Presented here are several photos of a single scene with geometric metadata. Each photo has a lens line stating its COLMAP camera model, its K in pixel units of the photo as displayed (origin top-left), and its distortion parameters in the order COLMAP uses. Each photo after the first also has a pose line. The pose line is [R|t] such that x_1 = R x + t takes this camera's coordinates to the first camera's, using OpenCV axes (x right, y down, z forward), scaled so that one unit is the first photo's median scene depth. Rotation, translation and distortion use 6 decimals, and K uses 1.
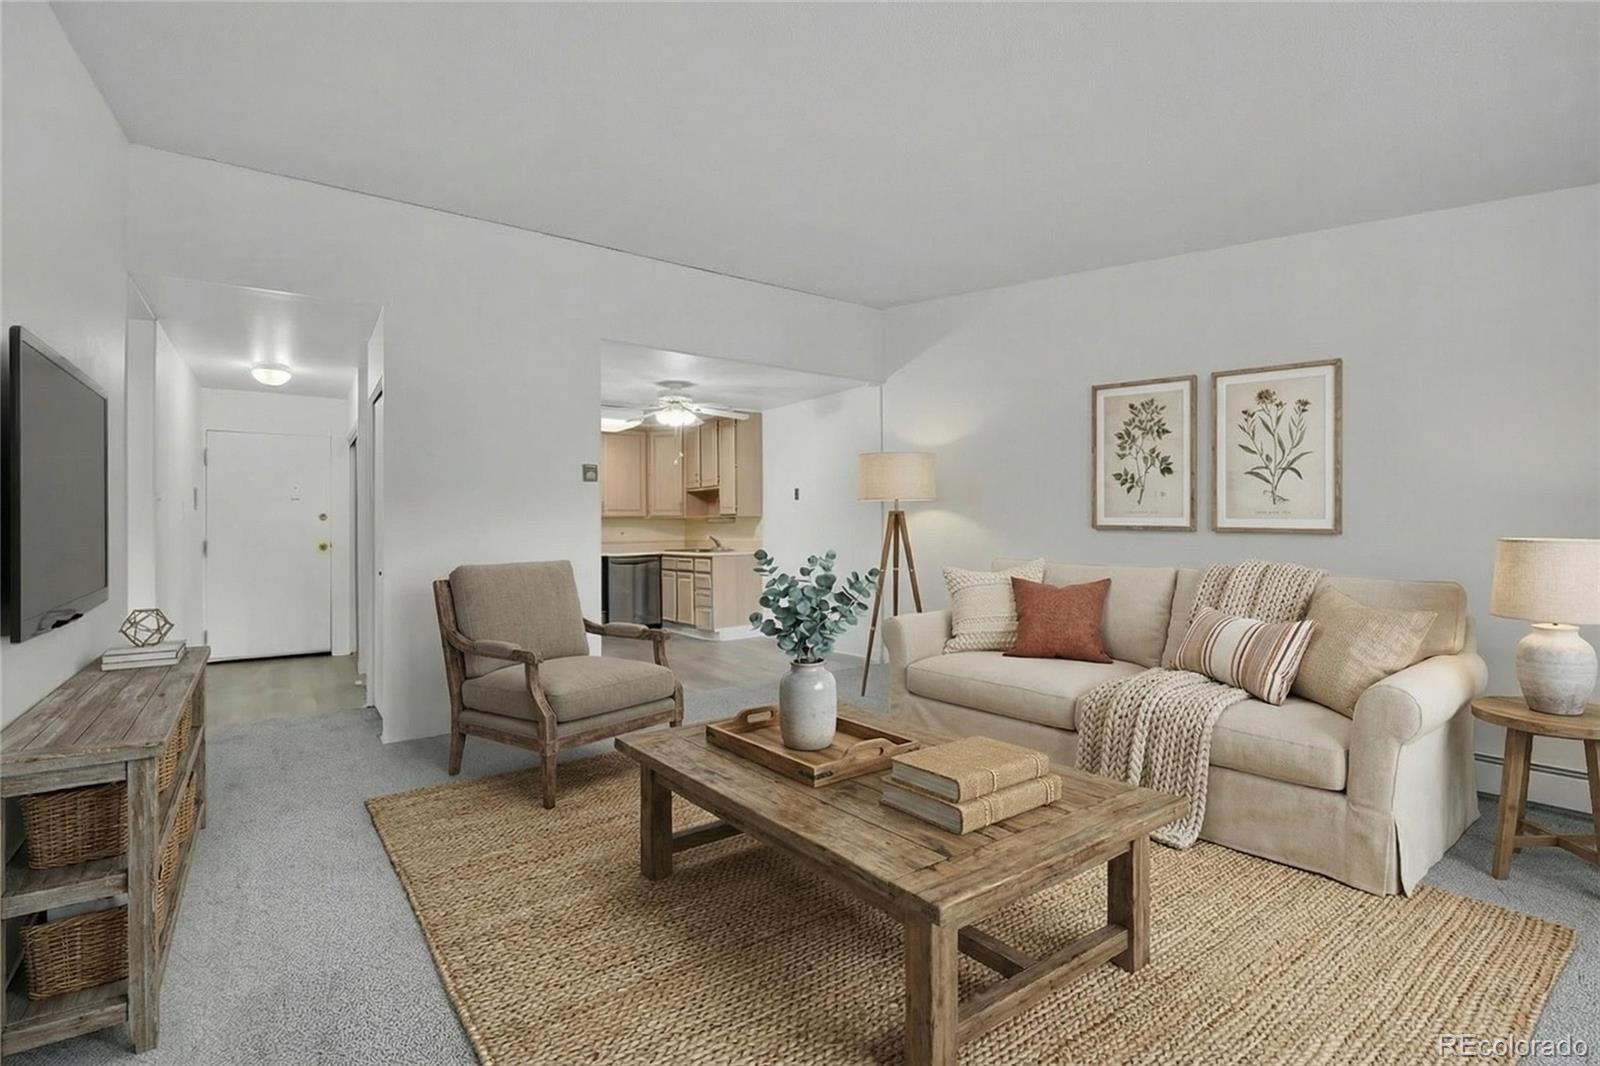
lens RADIAL K [[752.7, 0, 800.0], [0, 752.7, 533.0], [0, 0, 1]] dist [-0.000503, -0.000633]
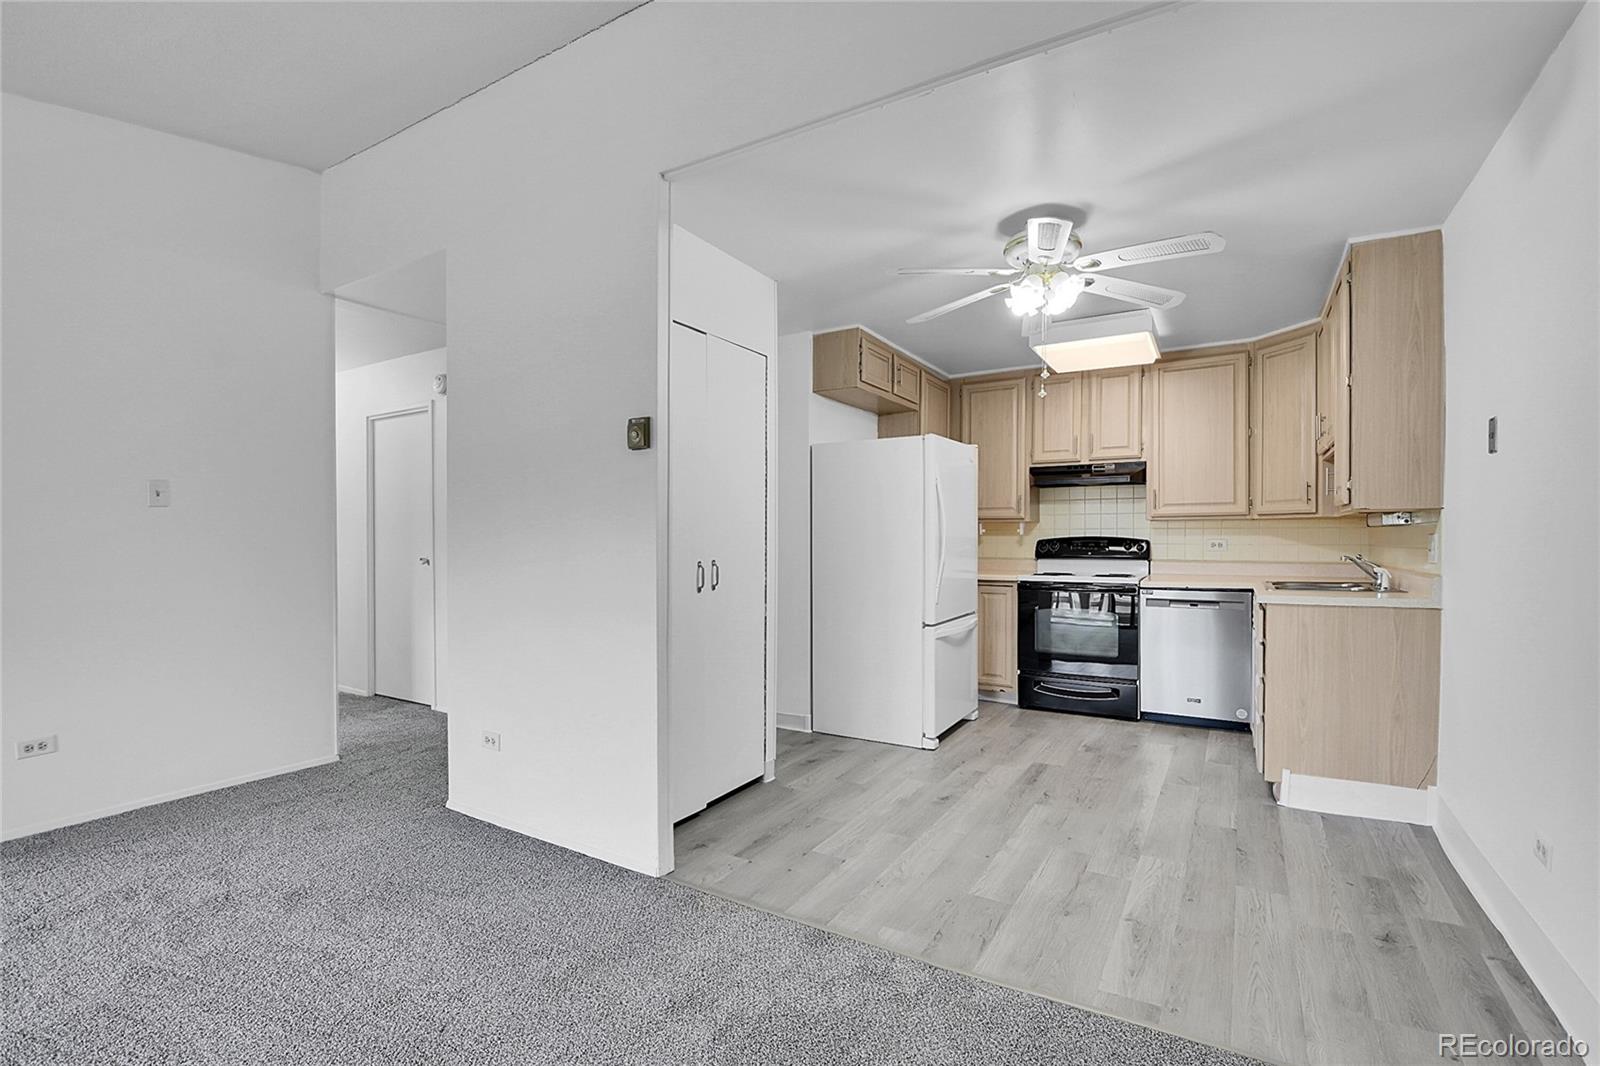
lens RADIAL K [[728.8, 0, 811.4], [0, 728.8, 539.6], [0, 0, 1]] dist [-0.001474, -0.000006]
pose [[0.373568, 0.005853, -0.927585, 0.202585], [0.001212, 0.999976, 0.006798, -0.009433], [0.927602, -0.003664, 0.373552, 0.674325]]
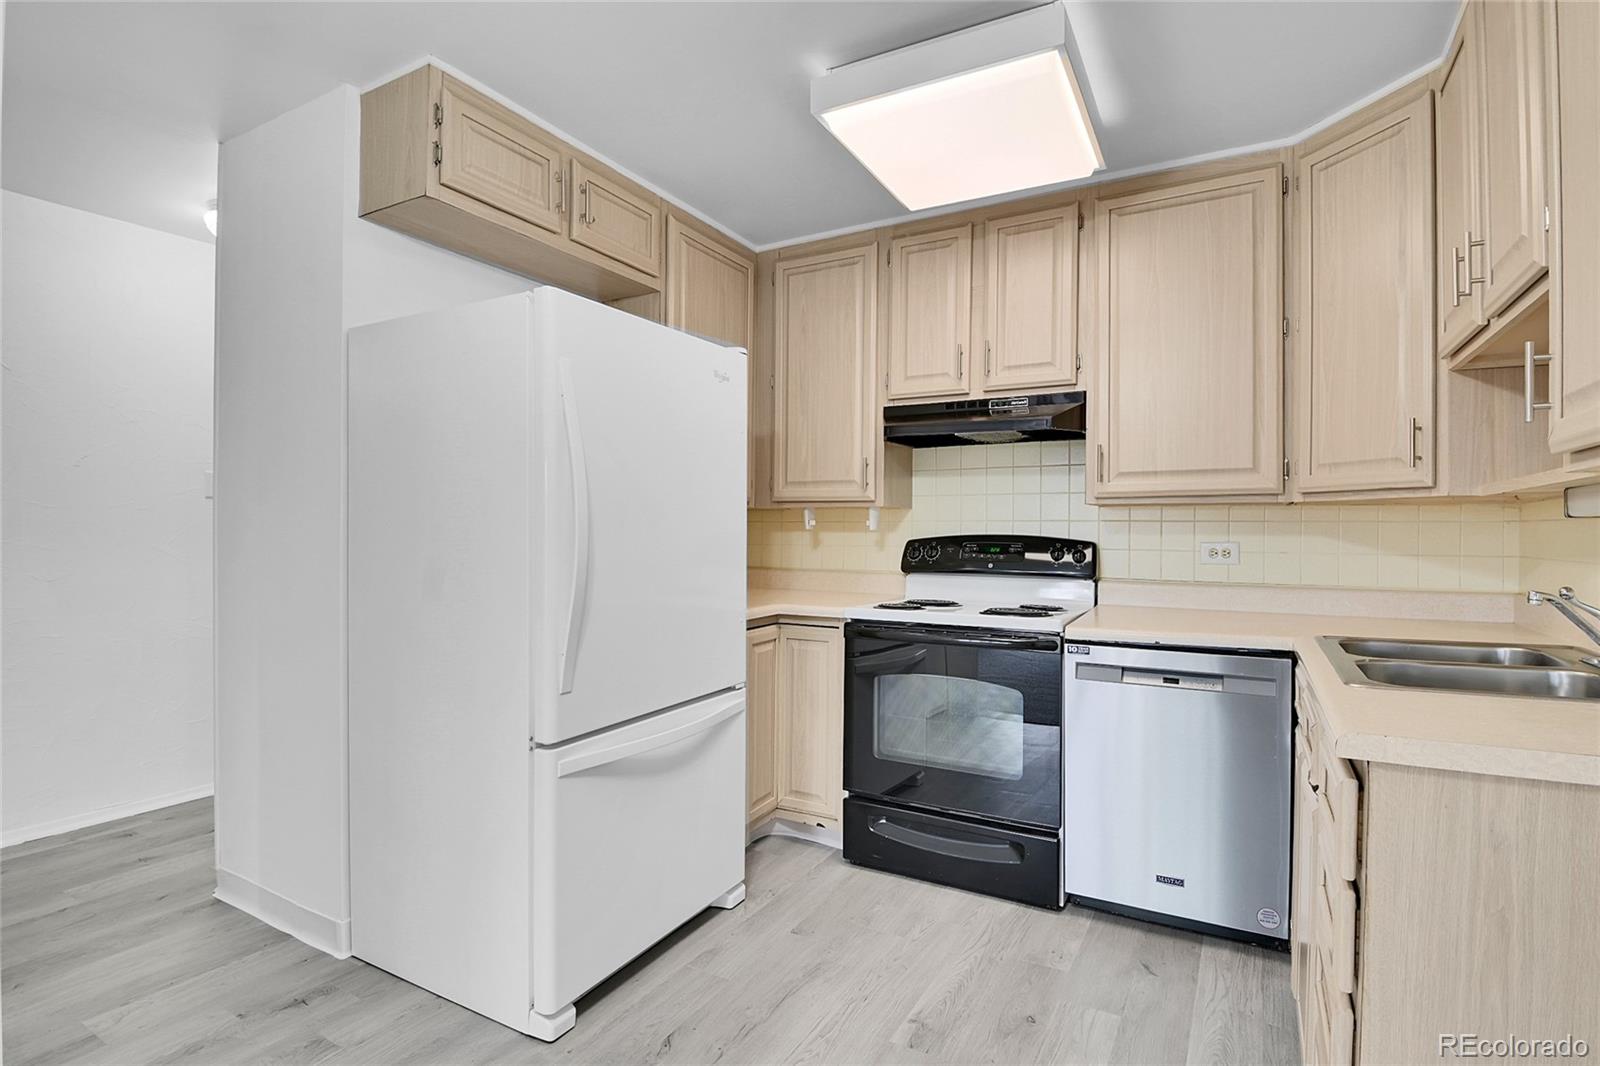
lens RADIAL K [[782.4, 0, 826.5], [0, 782.4, 524.1], [0, 0, 1]] dist [-0.000202, -0.000688]
pose [[0.406956, -0.002536, -0.913444, -0.028101], [-0.007897, 0.999949, -0.006294, -0.009639], [0.913414, 0.009775, 0.406915, 0.963982]]
